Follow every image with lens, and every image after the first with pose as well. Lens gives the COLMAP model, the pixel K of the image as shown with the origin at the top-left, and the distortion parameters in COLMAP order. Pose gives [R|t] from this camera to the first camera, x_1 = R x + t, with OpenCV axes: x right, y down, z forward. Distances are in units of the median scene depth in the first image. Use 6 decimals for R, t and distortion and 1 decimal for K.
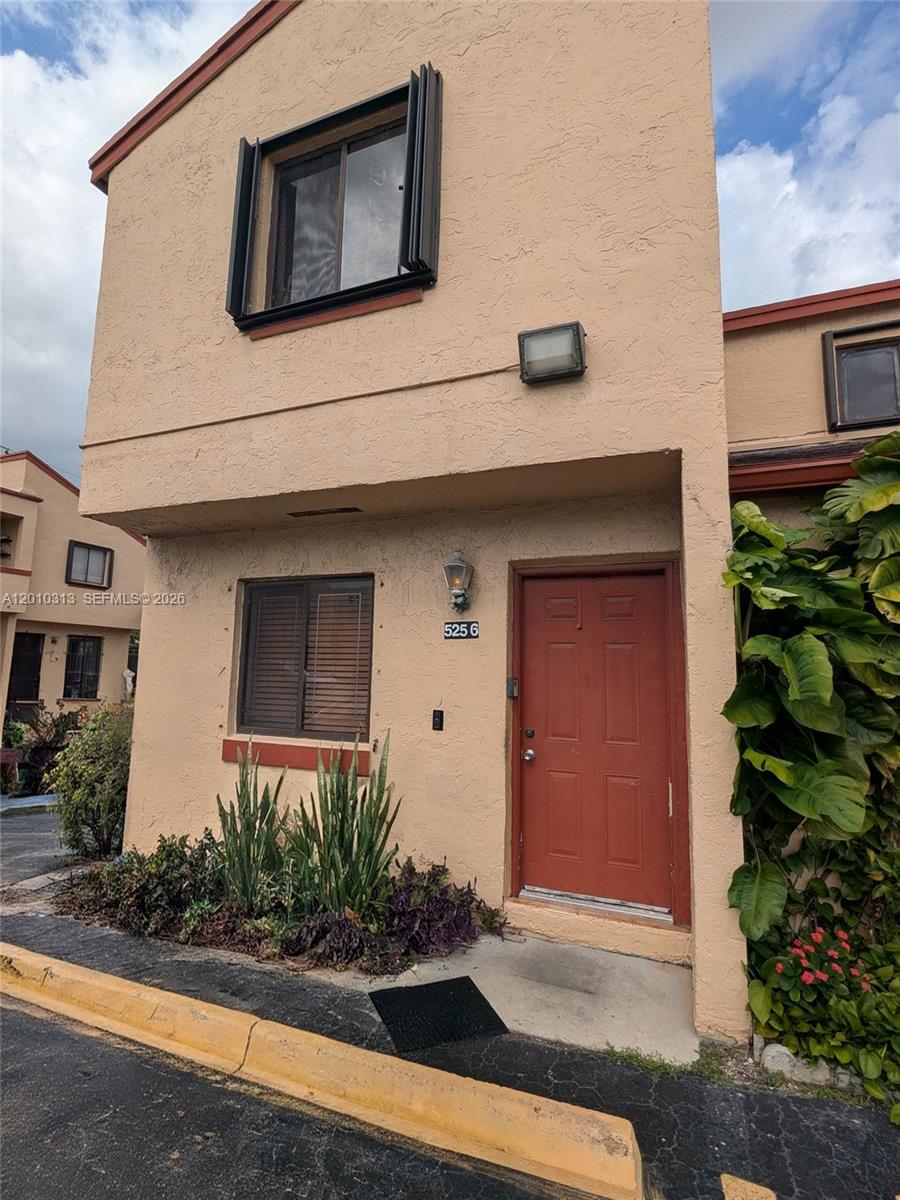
lens RADIAL K [[565.0, 0, 450.0], [0, 565.0, 600.0], [0, 0, 1]] dist [-0.018058, 0.000025]
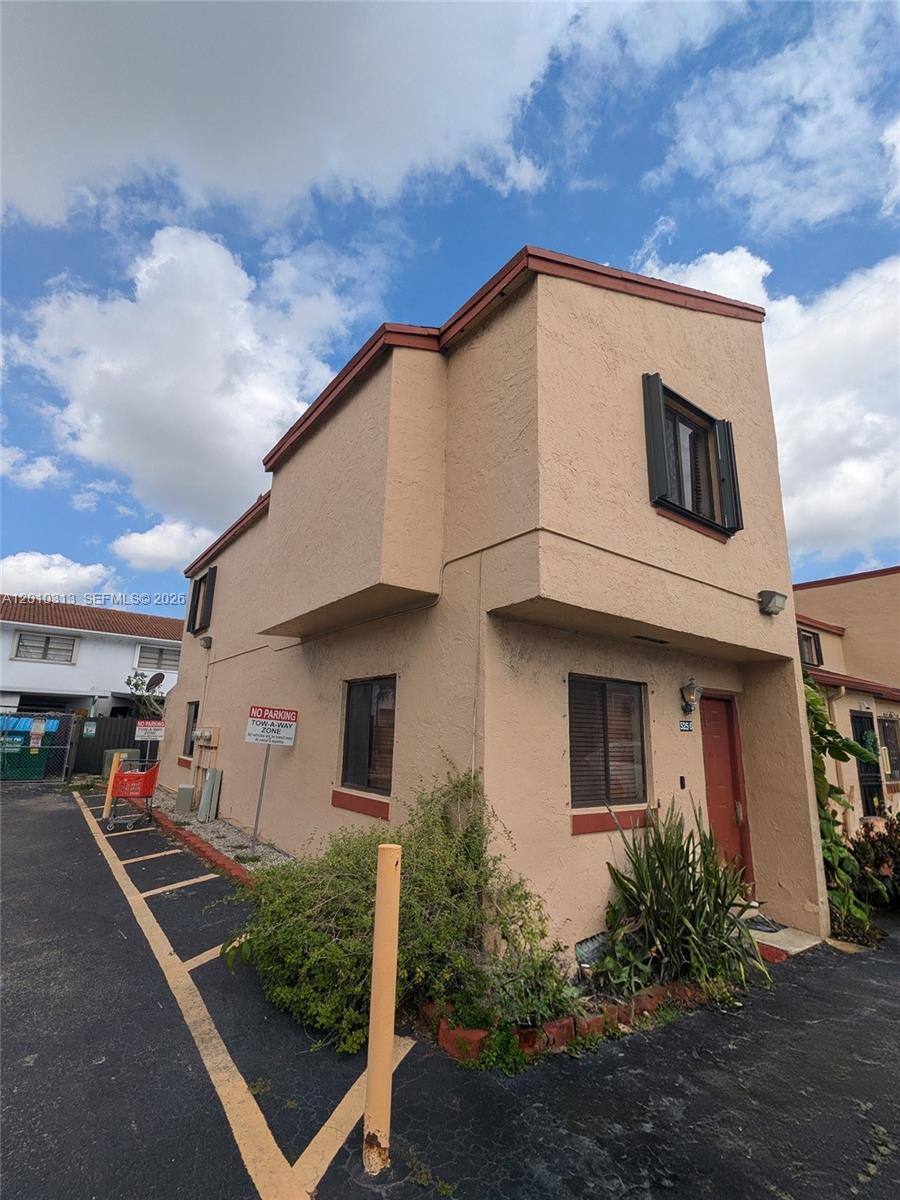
lens RADIAL K [[565.0, 0, 450.0], [0, 565.0, 600.0], [0, 0, 1]] dist [-0.018058, 0.000025]
pose [[0.539180, 0.200155, 0.818061, -1.657933], [-0.120512, 0.979689, -0.160271, 0.036400], [-0.833524, -0.012171, 0.552349, 0.619706]]
